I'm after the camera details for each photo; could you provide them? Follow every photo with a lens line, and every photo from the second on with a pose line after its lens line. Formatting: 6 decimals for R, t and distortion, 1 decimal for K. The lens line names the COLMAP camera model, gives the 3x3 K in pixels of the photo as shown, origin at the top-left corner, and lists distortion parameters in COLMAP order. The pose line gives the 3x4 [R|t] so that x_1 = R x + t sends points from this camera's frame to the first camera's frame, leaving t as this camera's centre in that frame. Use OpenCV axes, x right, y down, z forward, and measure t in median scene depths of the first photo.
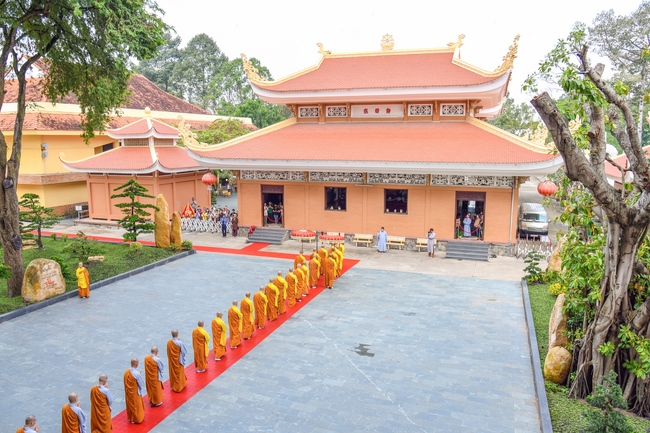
lens RADIAL K [[523.5, 0, 325.0], [0, 523.5, 216.5], [0, 0, 1]] dist [-0.132482, 0.098140]
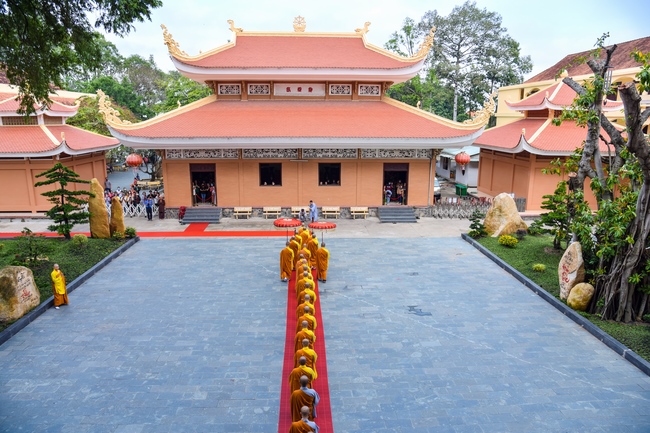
lens RADIAL K [[475.1, 0, 325.0], [0, 475.1, 216.5], [0, 0, 1]] dist [-0.115751, 0.077790]
pose [[0.911426, -0.079685, 0.403675, -0.285911], [0.054506, 0.995804, 0.073504, -0.015248], [-0.407839, -0.044991, 0.911945, 0.103854]]
